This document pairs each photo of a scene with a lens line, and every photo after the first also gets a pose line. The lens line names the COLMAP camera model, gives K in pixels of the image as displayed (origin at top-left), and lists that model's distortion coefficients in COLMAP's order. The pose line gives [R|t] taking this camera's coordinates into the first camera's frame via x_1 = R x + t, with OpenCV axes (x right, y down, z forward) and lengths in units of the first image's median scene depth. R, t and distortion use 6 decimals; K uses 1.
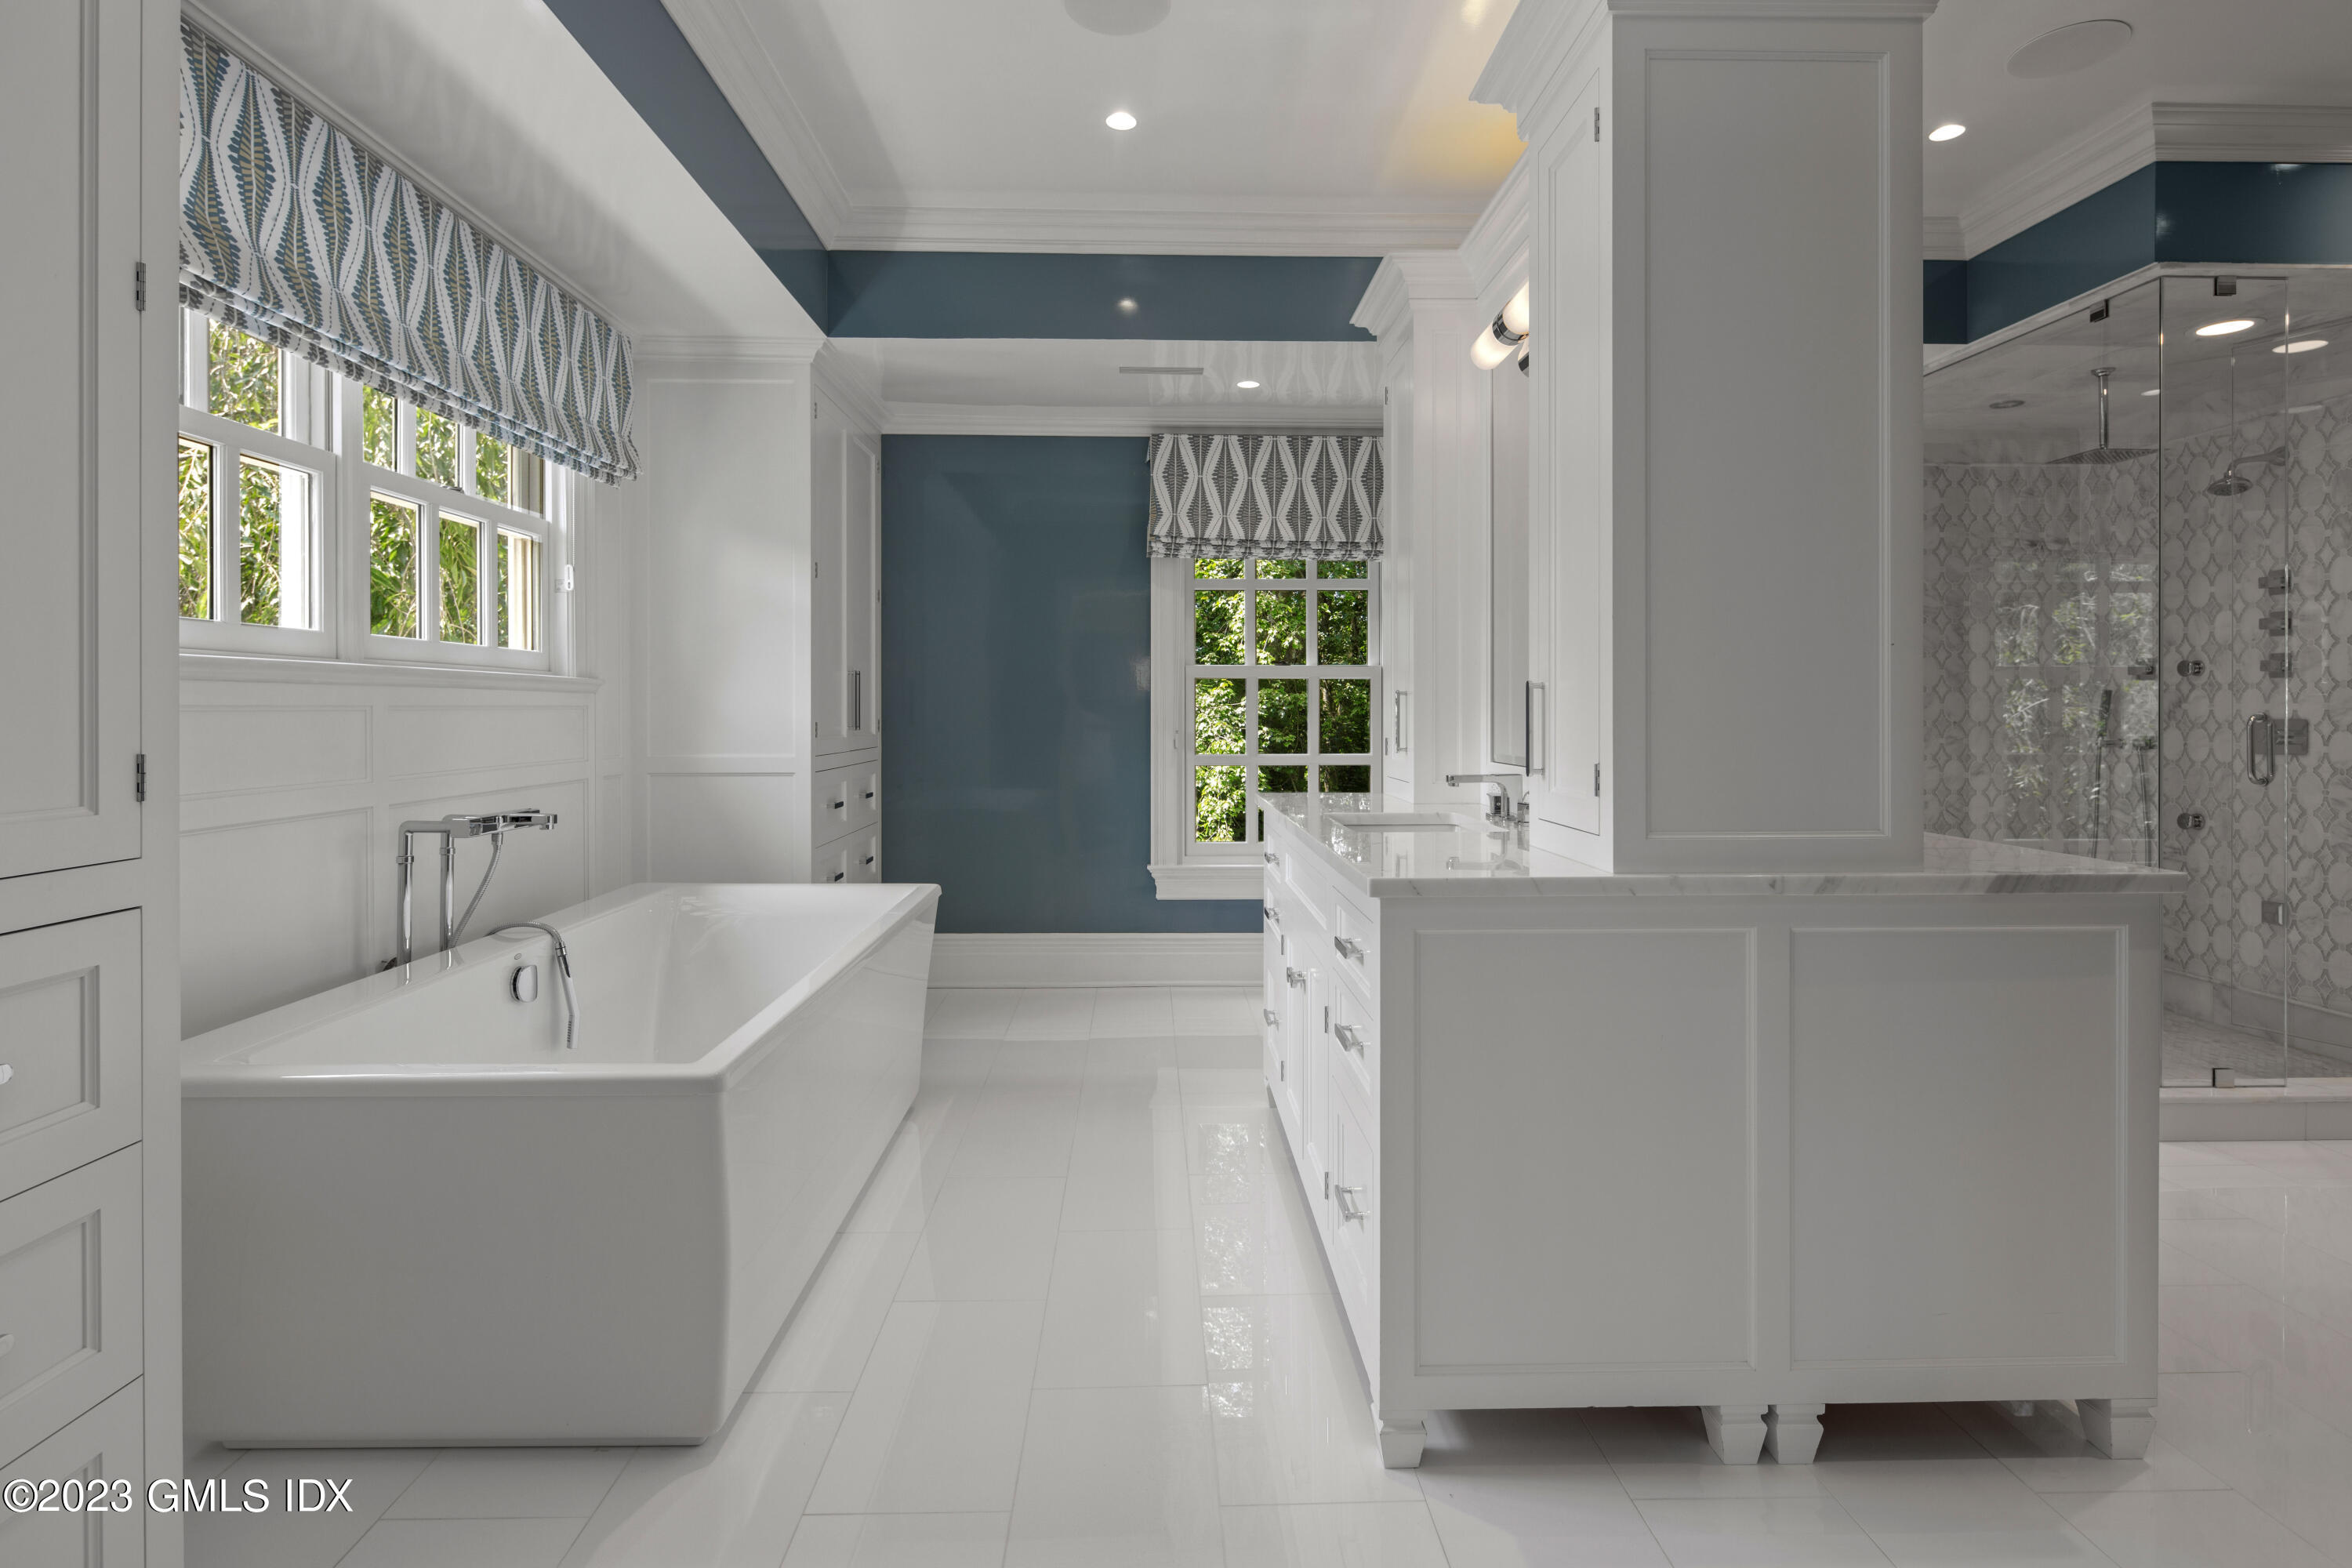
lens RADIAL K [[1144.2, 0, 1157.9], [0, 1144.2, 707.1], [0, 0, 1]] dist [0.003648, -0.003022]
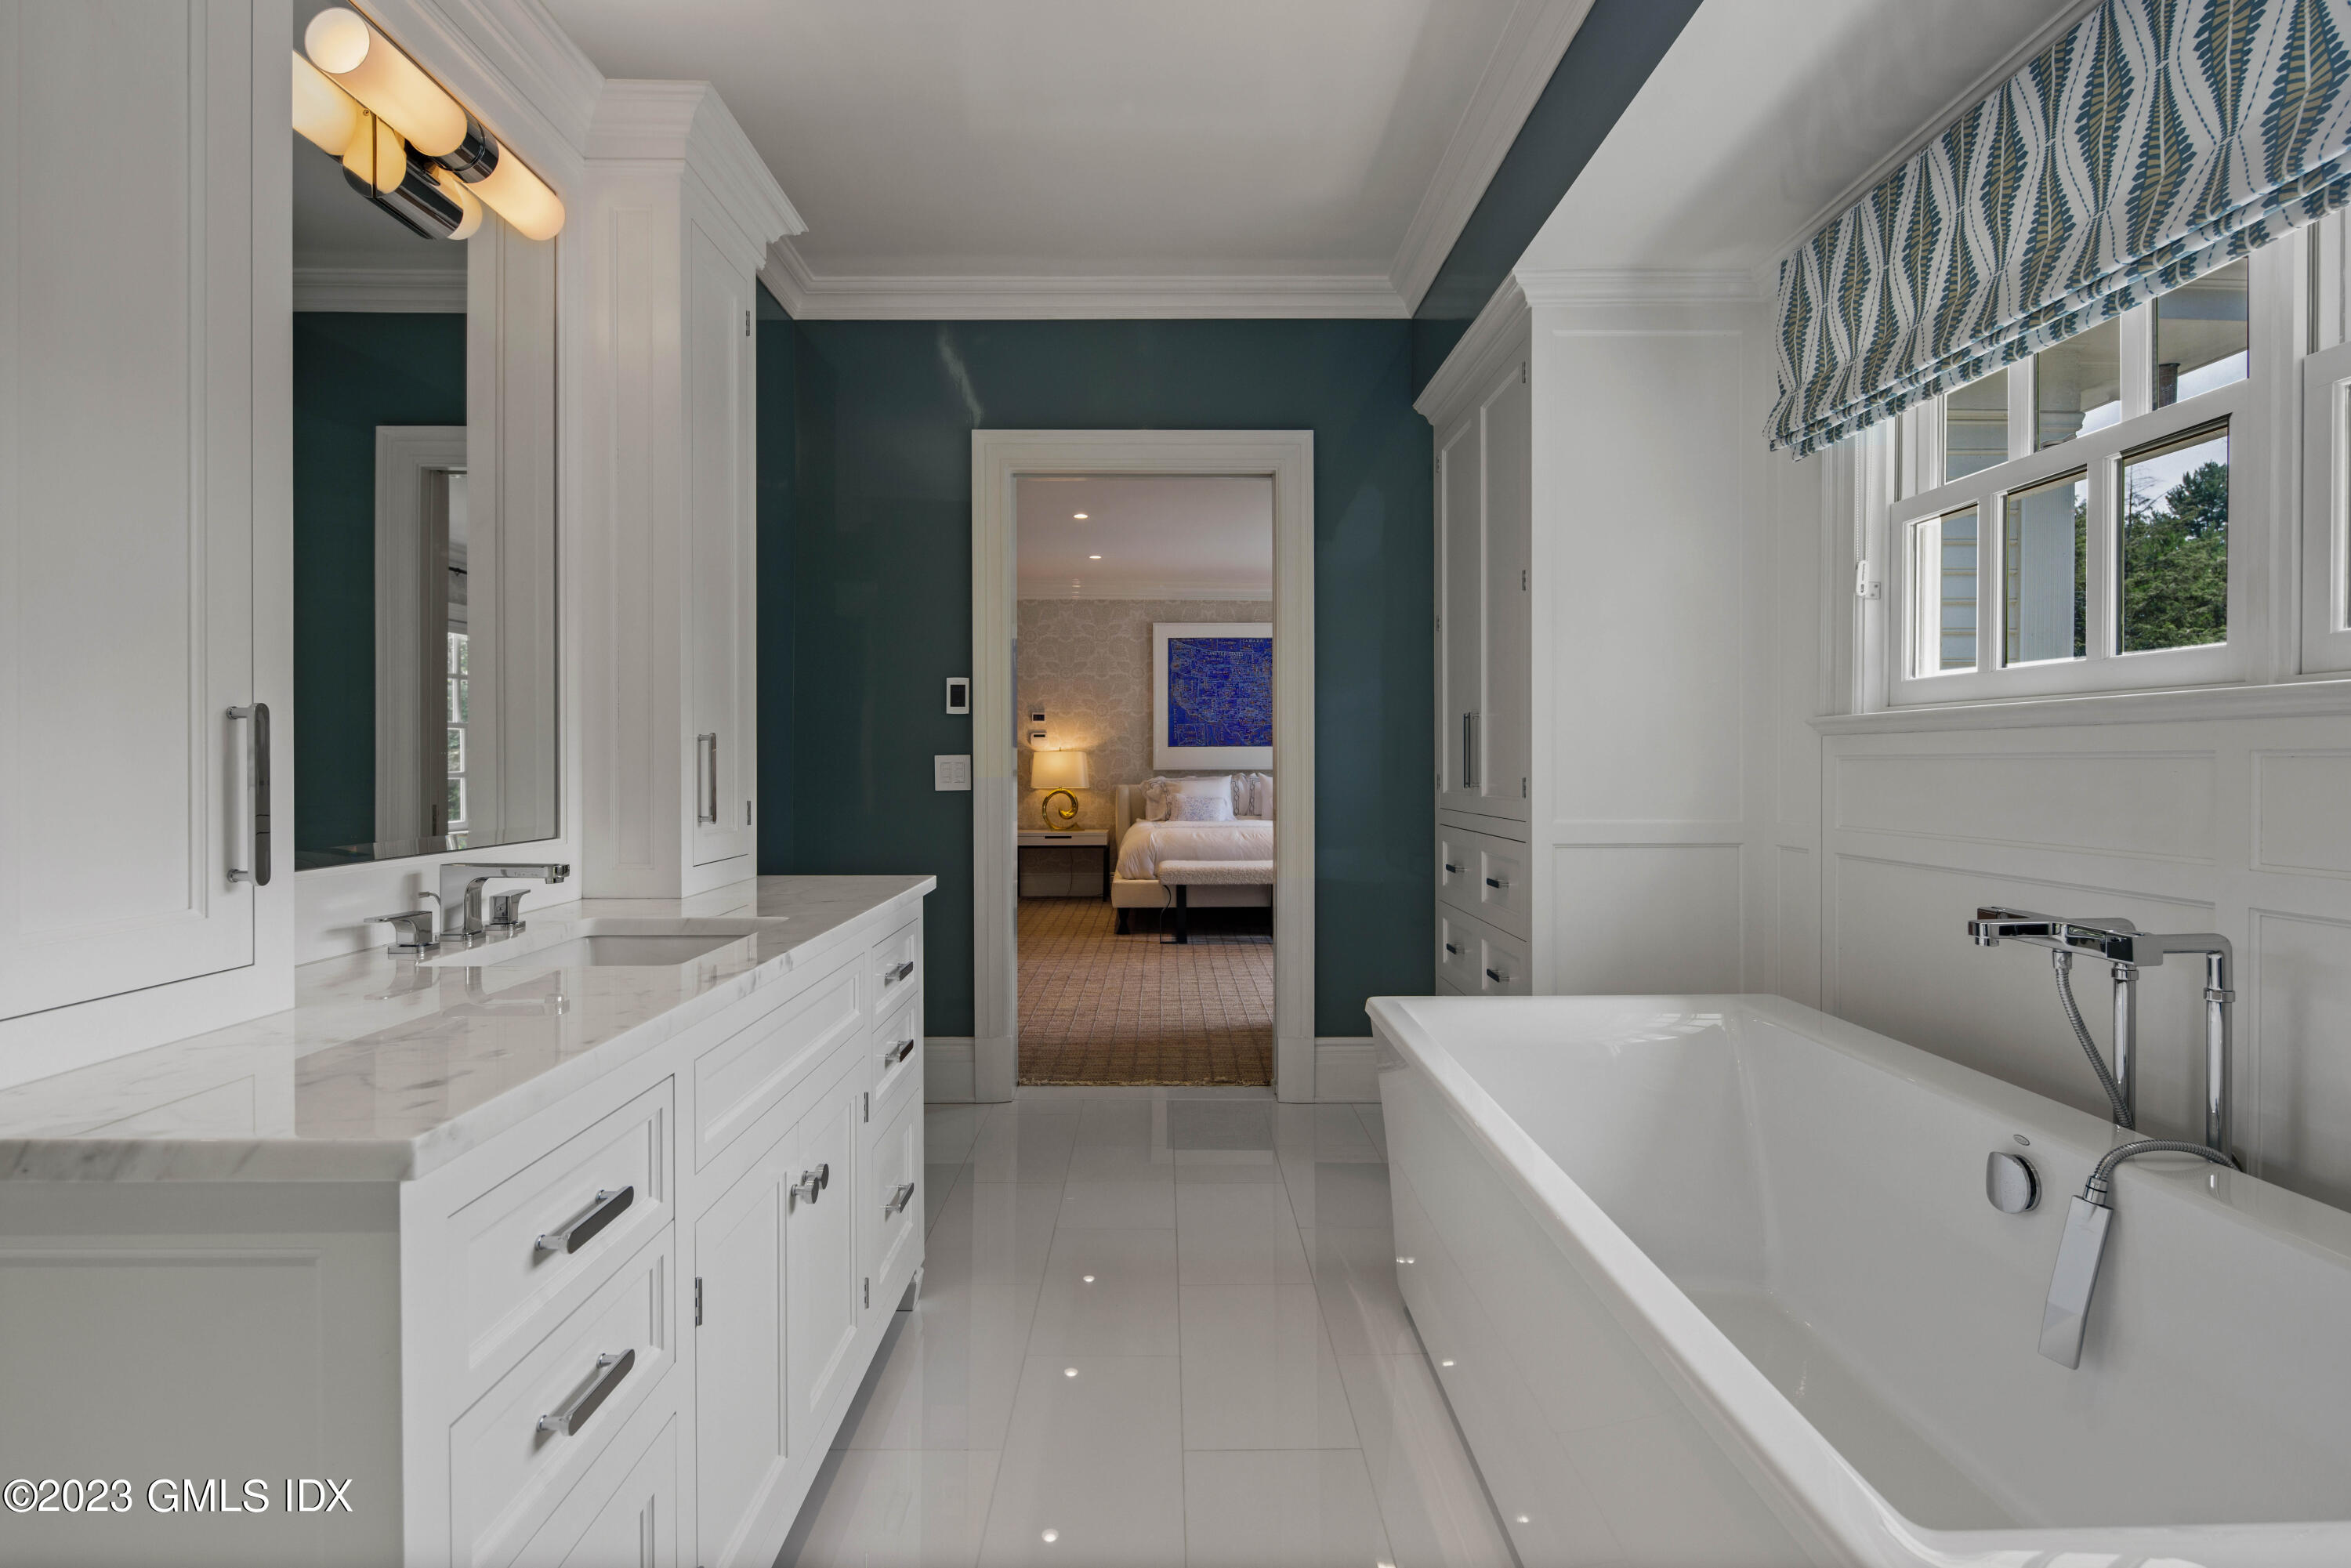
lens RADIAL K [[1143.7, 0, 1165.9], [0, 1143.7, 766.7], [0, 0, 1]] dist [0.003648, -0.003022]
pose [[-0.999996, 0.002347, 0.001371, -0.050173], [0.002348, 0.999997, 0.000894, 0.003835], [-0.001369, 0.000898, -0.999999, 1.074631]]
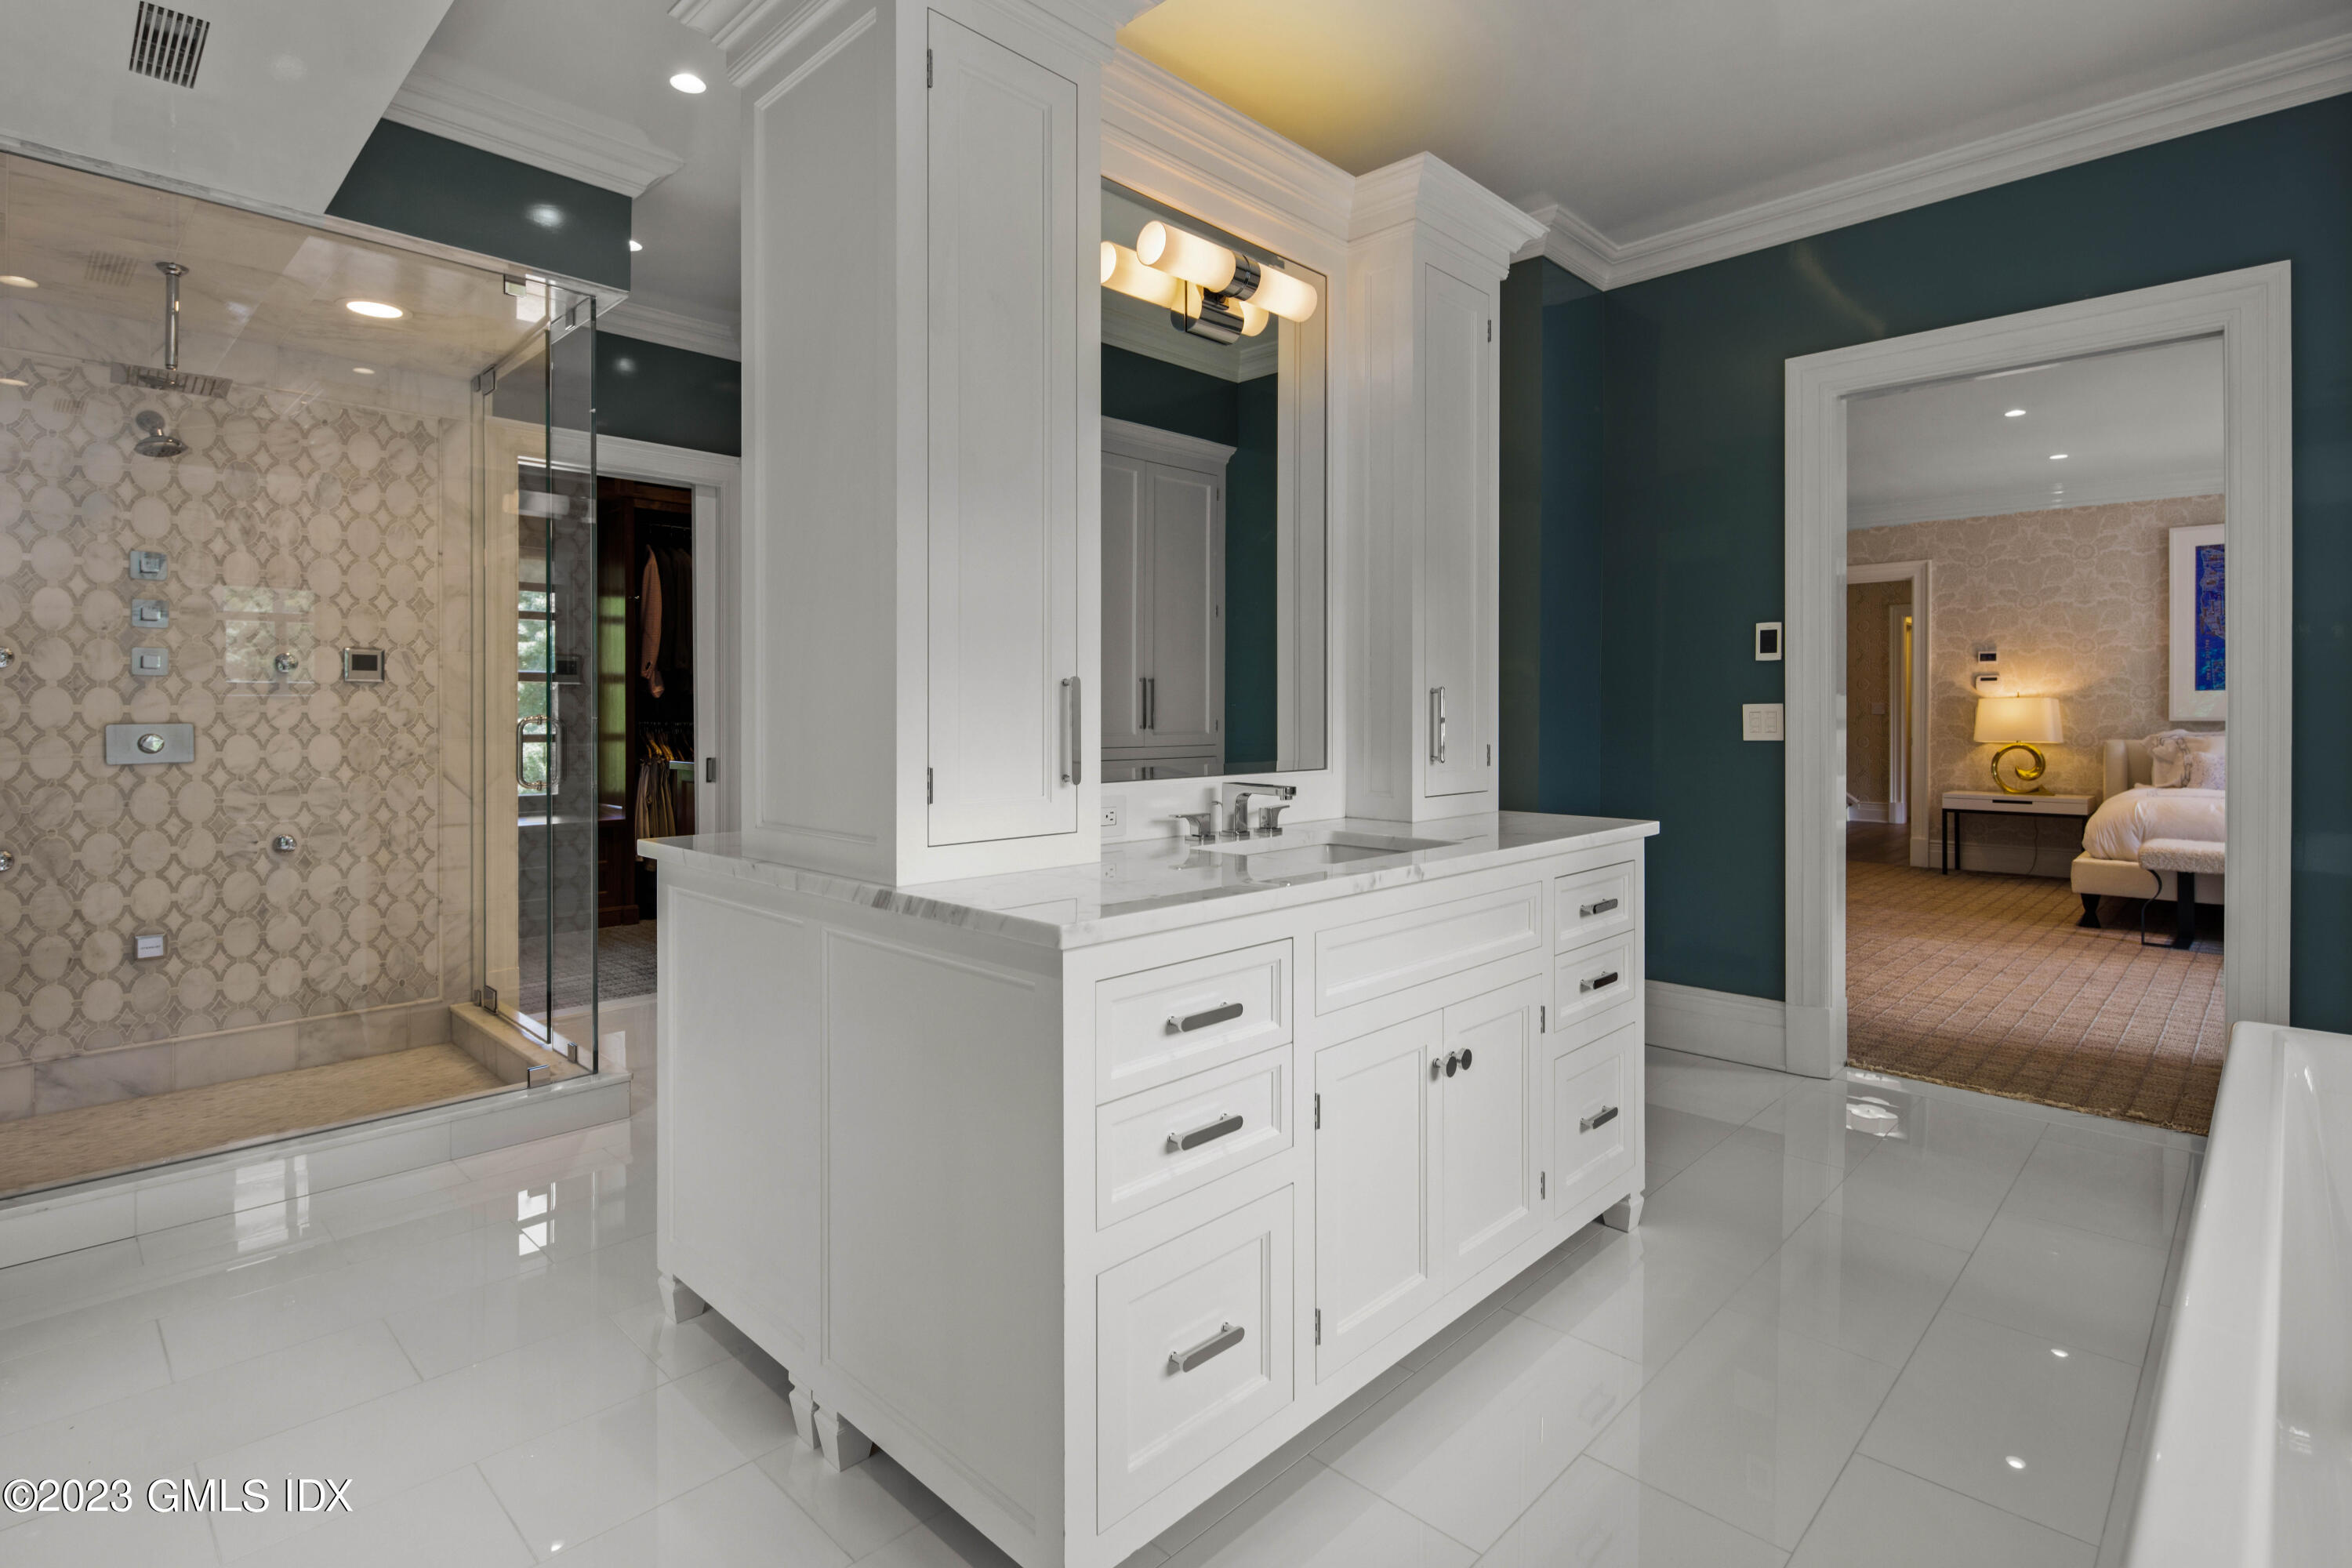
lens RADIAL K [[1144.2, 0, 1175.9], [0, 1144.2, 717.4], [0, 0, 1]] dist [0.003648, -0.003022]
pose [[-0.707675, -0.002115, 0.706535, -0.193307], [-0.000676, 0.999997, 0.002316, 0.003678], [-0.706538, 0.001162, -0.707674, 1.099642]]
